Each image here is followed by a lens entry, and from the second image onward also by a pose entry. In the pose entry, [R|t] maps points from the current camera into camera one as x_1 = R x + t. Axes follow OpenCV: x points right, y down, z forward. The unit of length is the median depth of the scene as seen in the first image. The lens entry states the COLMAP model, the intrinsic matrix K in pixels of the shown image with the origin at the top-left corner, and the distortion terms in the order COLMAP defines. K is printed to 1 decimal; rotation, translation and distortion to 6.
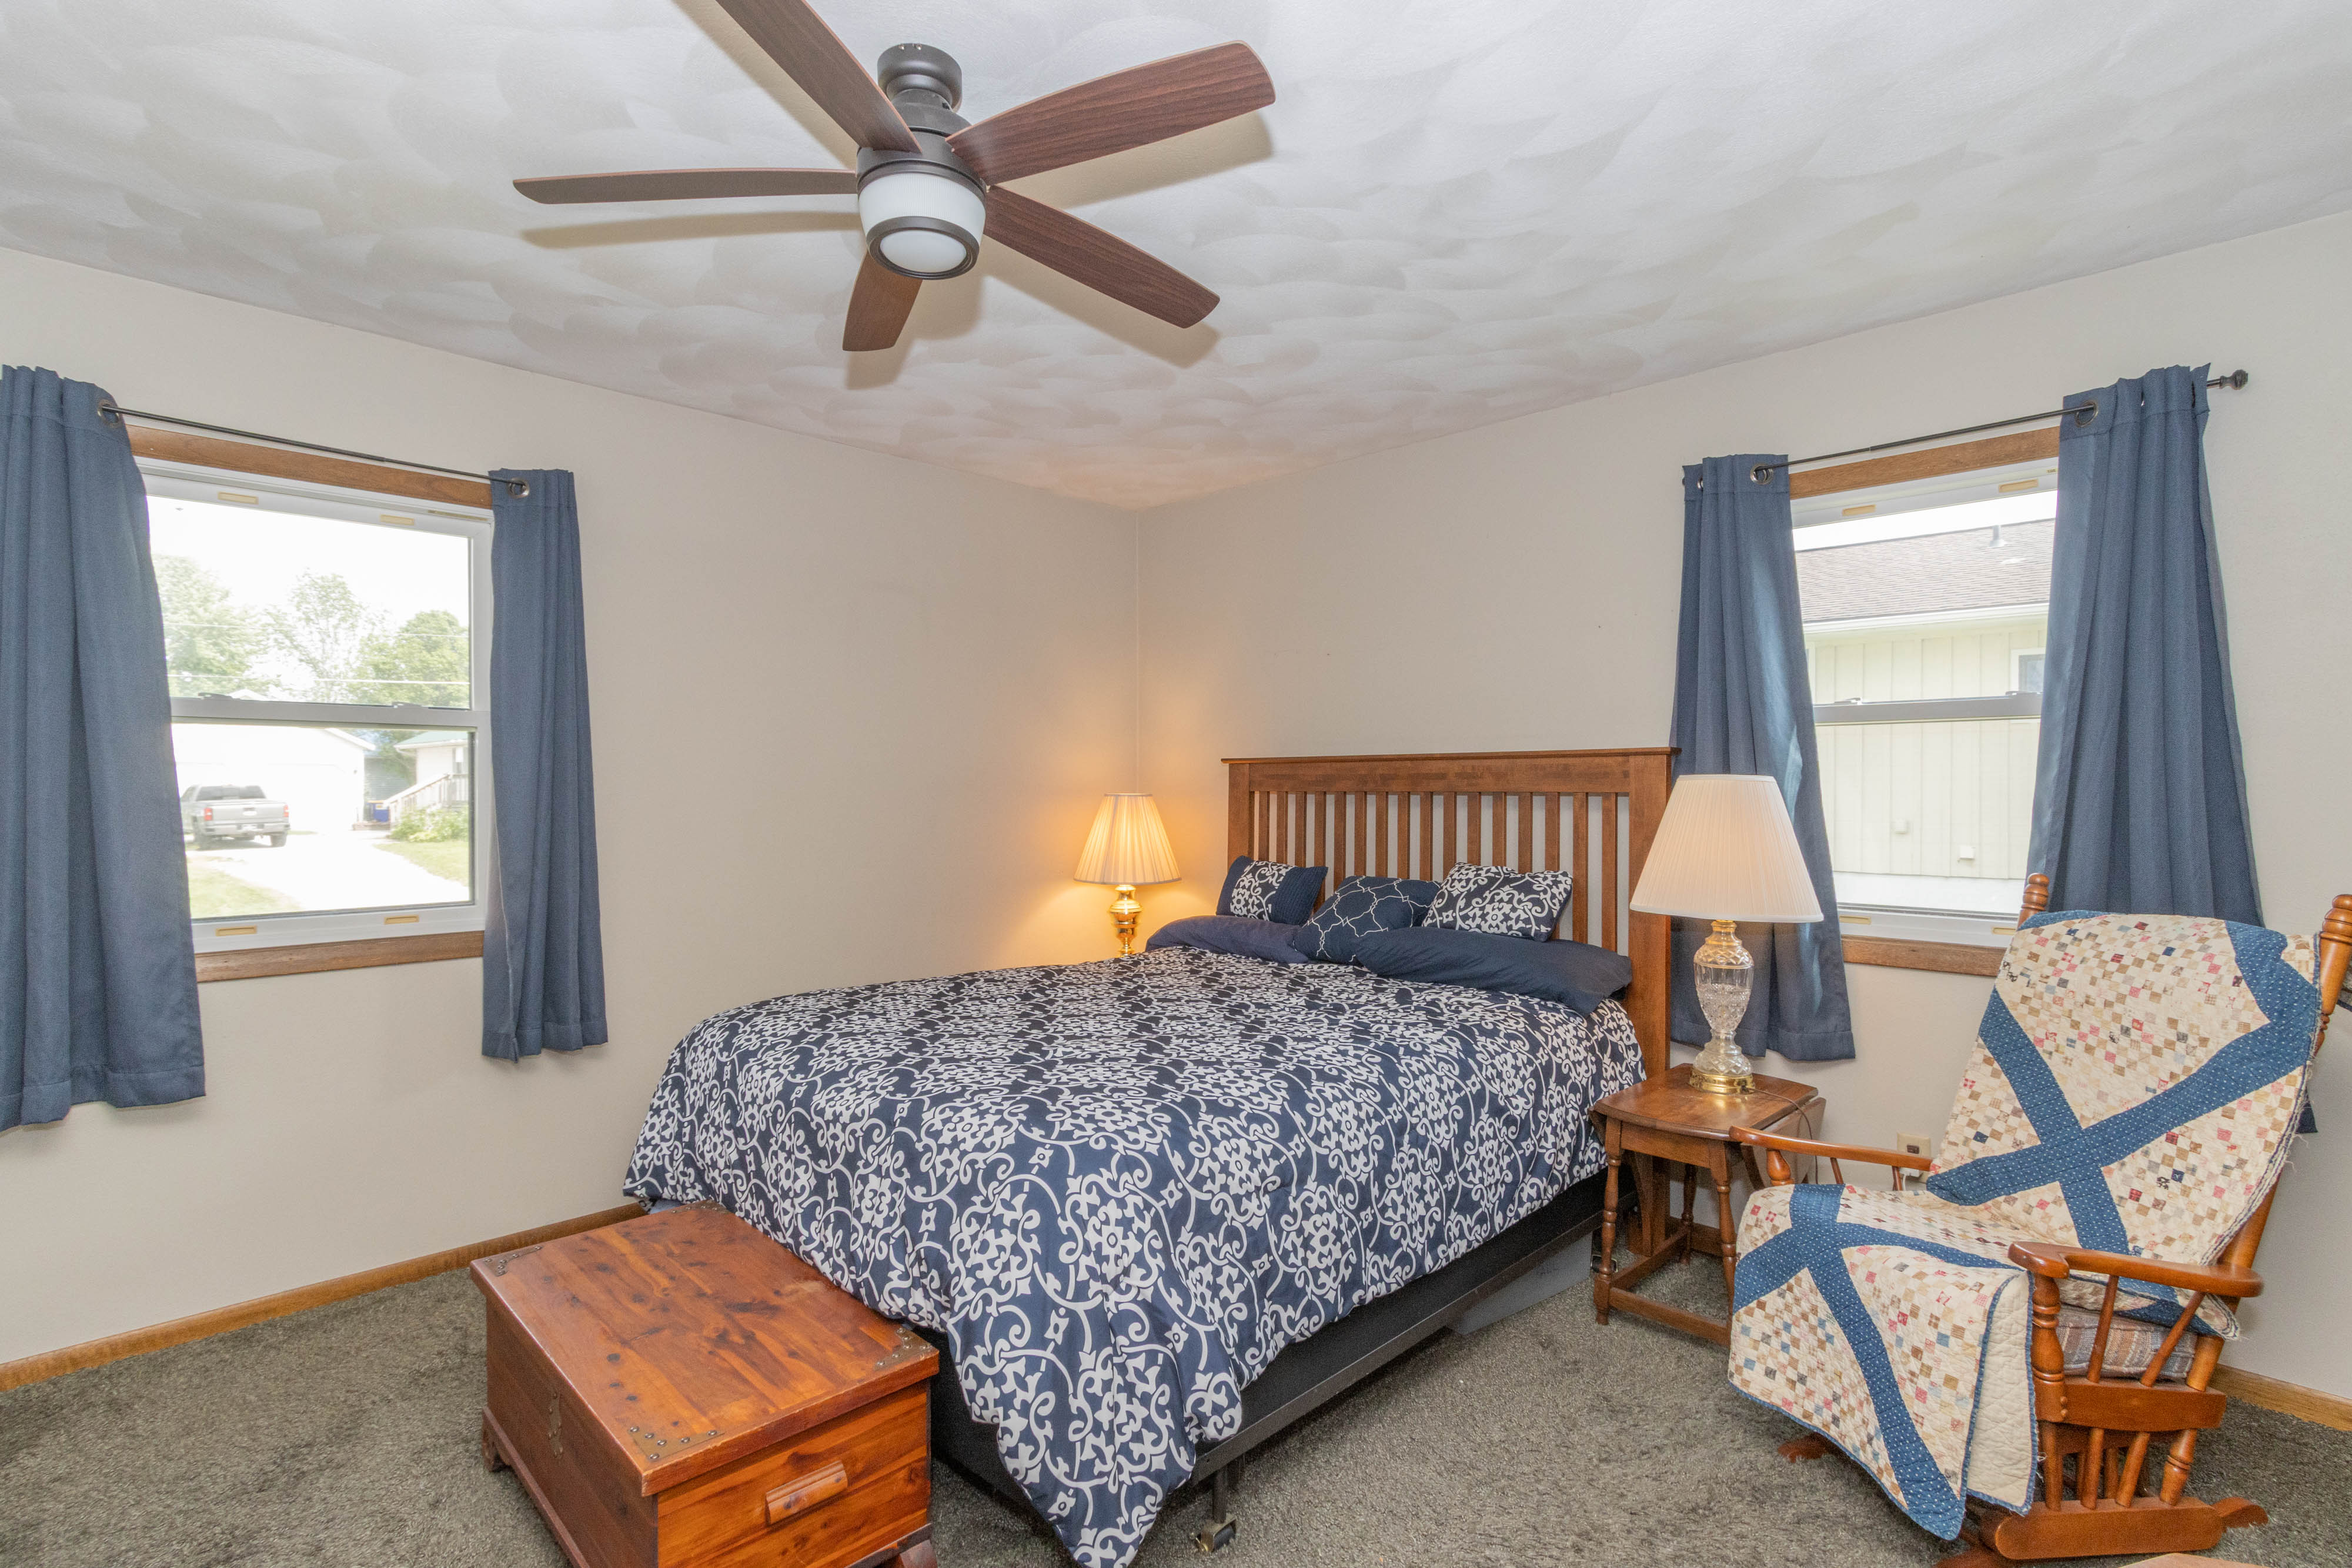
lens RADIAL K [[1114.5, 0, 1151.6], [0, 1114.5, 787.1], [0, 0, 1]] dist [-0.008186, -0.000066]
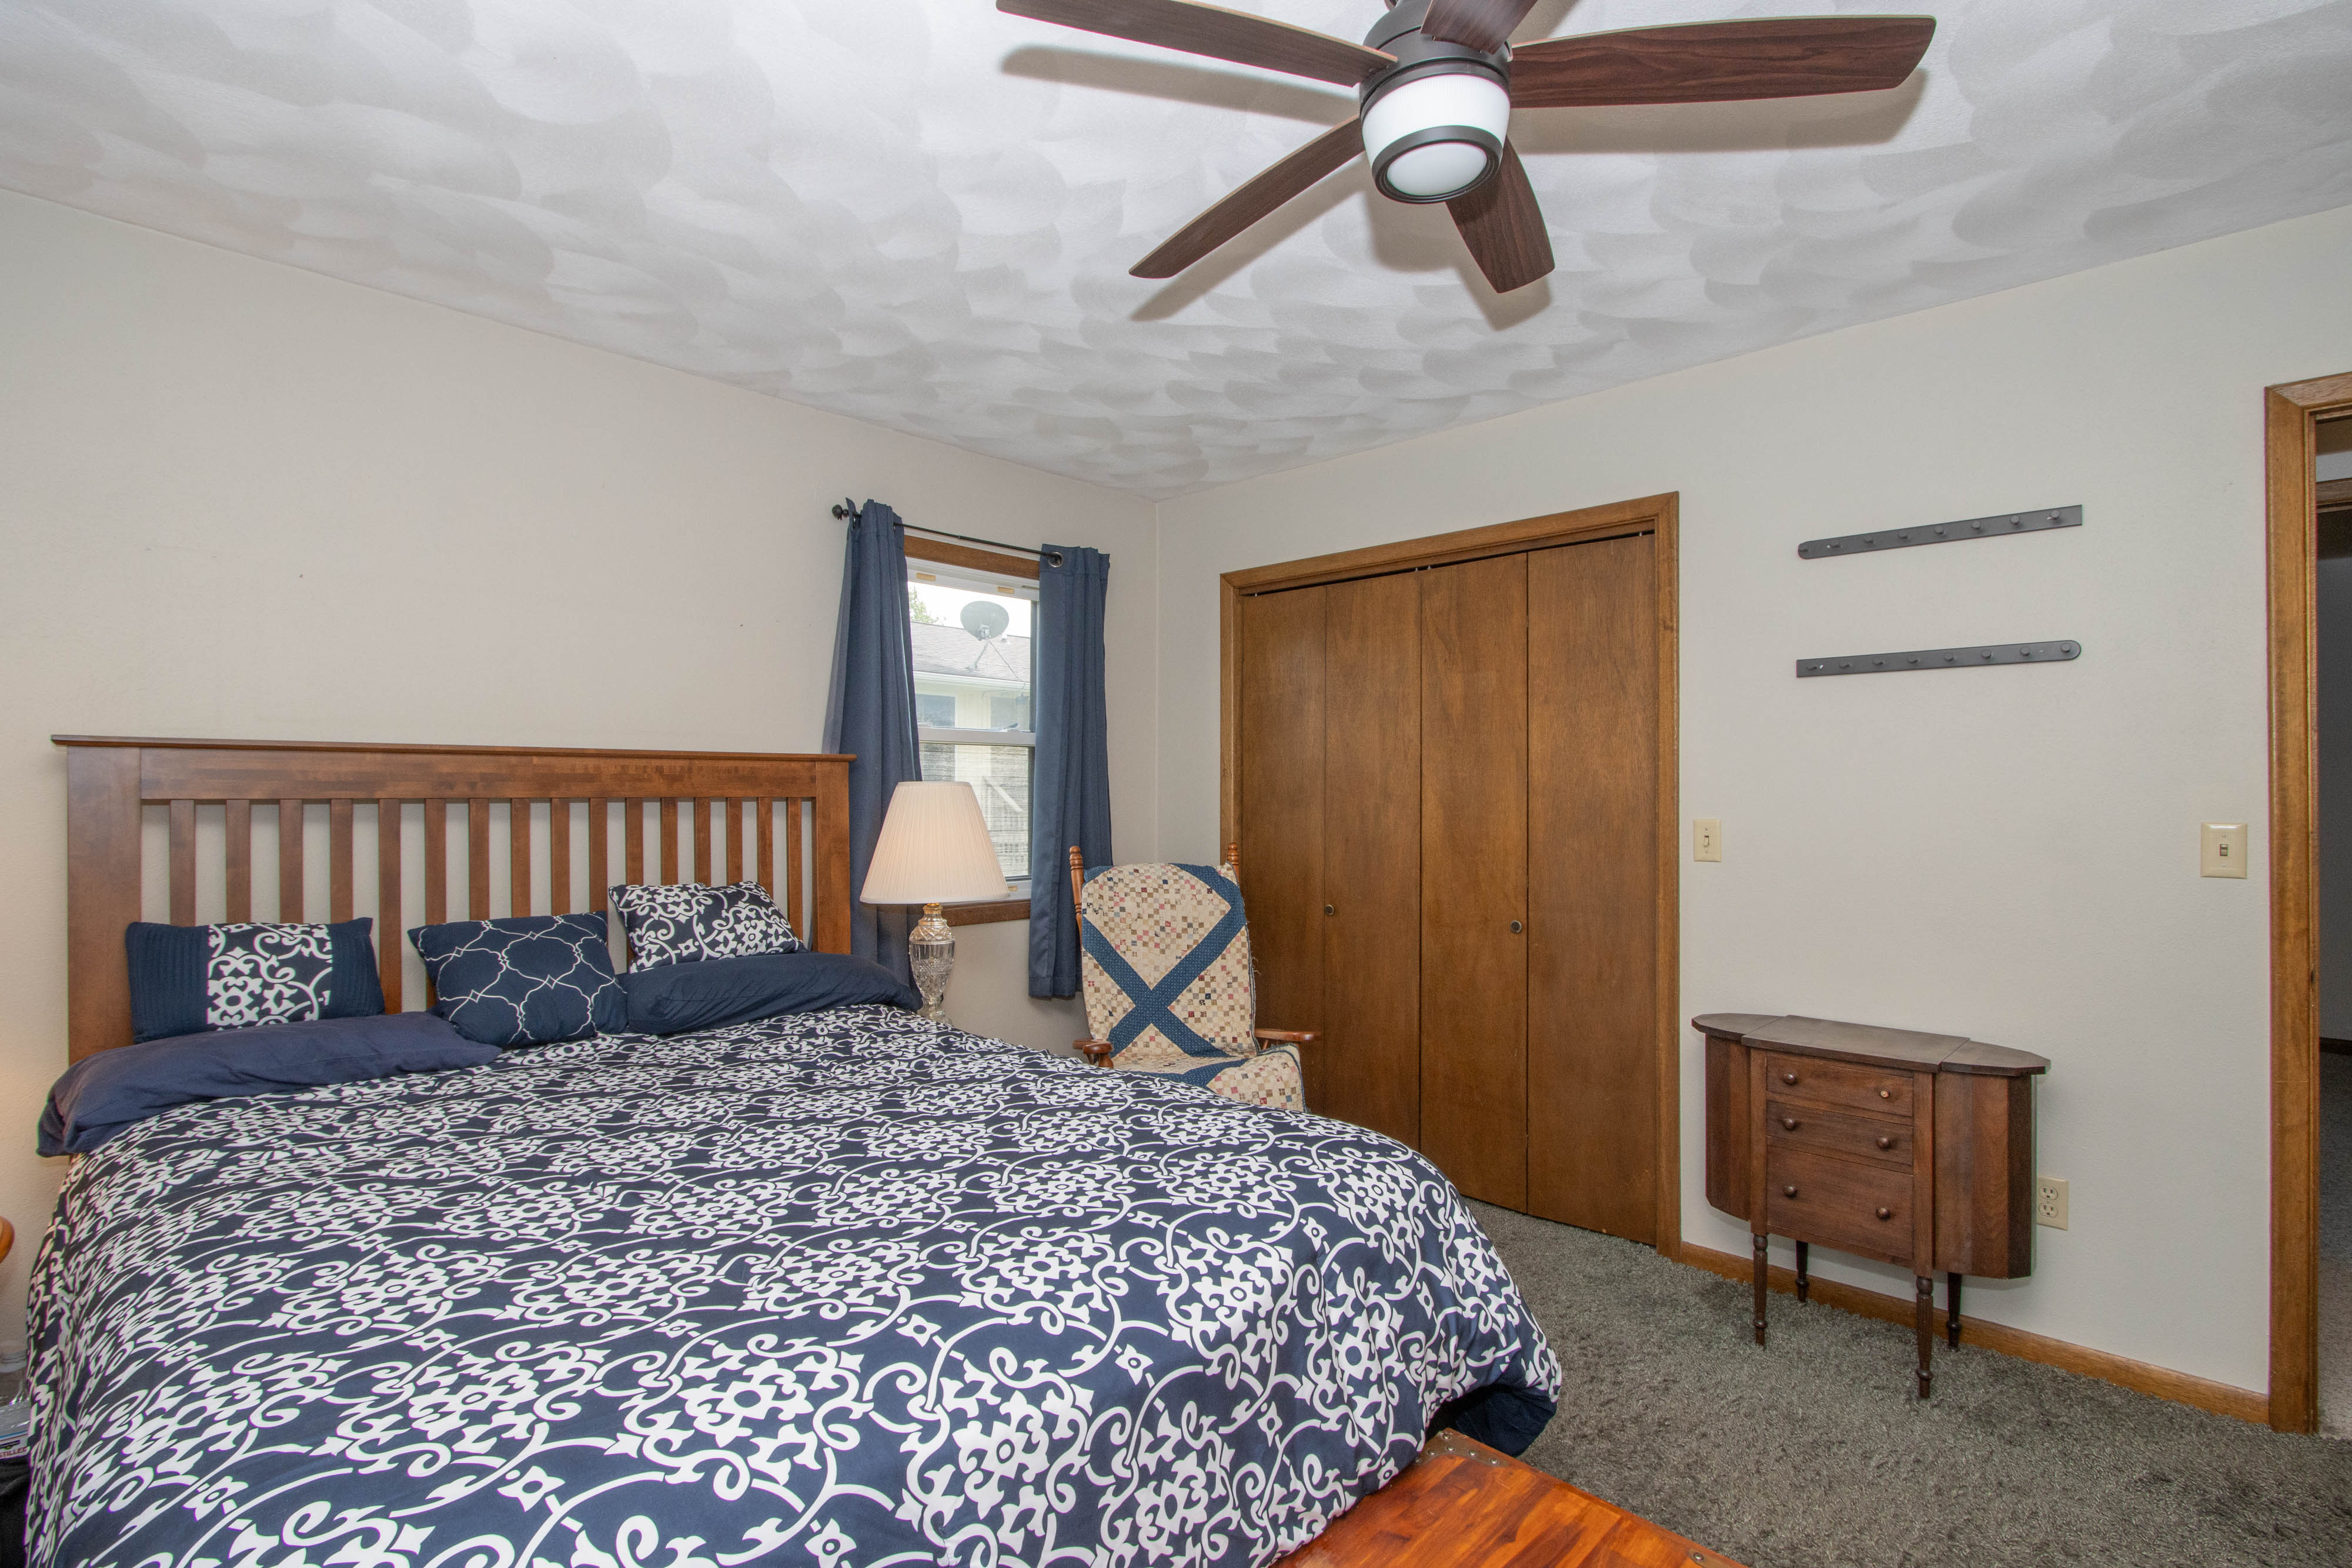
lens RADIAL K [[1114.5, 0, 1151.6], [0, 1114.5, 787.1], [0, 0, 1]] dist [-0.008186, -0.000066]
pose [[-0.036641, 0.002962, 0.999324, -0.669582], [-0.000948, 0.999995, -0.002999, -0.001846], [-0.999328, -0.001057, -0.036638, 0.792845]]
